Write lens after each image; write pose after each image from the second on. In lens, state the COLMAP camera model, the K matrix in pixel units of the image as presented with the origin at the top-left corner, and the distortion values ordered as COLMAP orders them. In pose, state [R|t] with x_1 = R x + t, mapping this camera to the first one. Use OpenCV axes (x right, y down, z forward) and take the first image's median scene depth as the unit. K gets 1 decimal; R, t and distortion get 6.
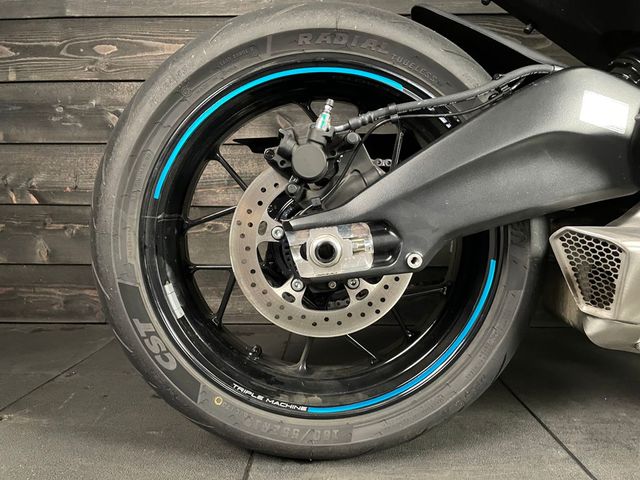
lens RADIAL K [[489.1, 0, 319.1], [0, 489.1, 240.2], [0, 0, 1]] dist [0.066358, -0.085995]
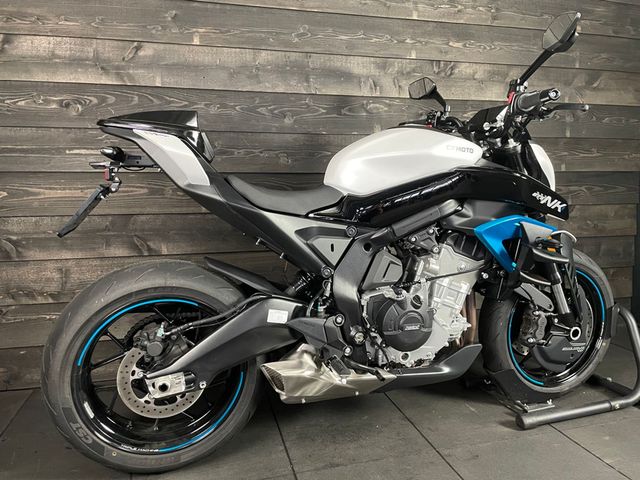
lens RADIAL K [[489.1, 0, 324.6], [0, 489.1, 233.3], [0, 0, 1]] dist [0.066358, -0.085995]
pose [[0.958411, -0.039975, 0.282577, 0.100968], [0.030345, 0.998803, 0.038376, -0.689855], [-0.283773, -0.028205, 0.958477, -1.301564]]
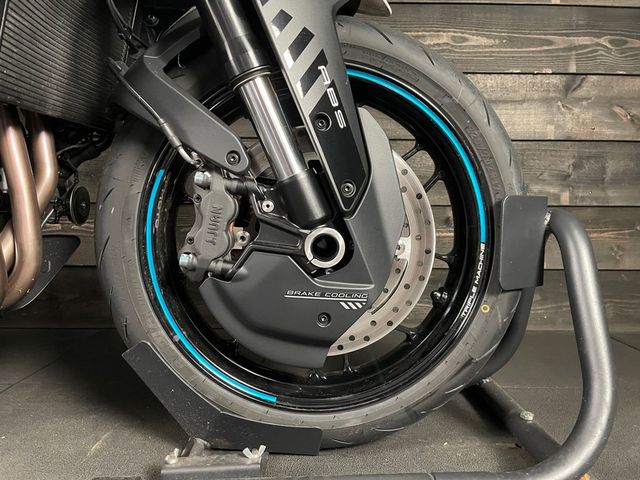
lens RADIAL K [[489.1, 0, 326.6], [0, 489.1, 238.3], [0, 0, 1]] dist [0.066358, -0.085995]
pose [[0.999689, 0.000260, 0.024933, 2.227846], [-0.000177, 0.999995, -0.003306, 0.018133], [-0.024934, 0.003301, 0.999684, 0.077739]]
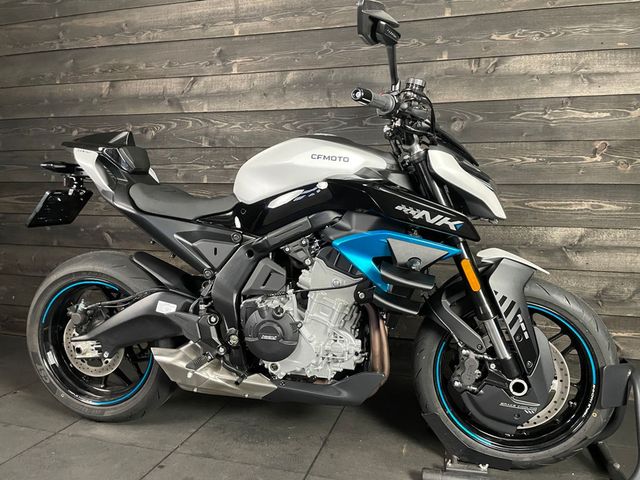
lens RADIAL K [[489.1, 0, 328.4], [0, 489.1, 230.7], [0, 0, 1]] dist [0.066358, -0.085995]
pose [[0.969266, 0.021771, -0.245049, 1.949976], [-0.021907, 0.999758, 0.002169, -0.656007], [0.245037, 0.003266, 0.969508, -1.376081]]
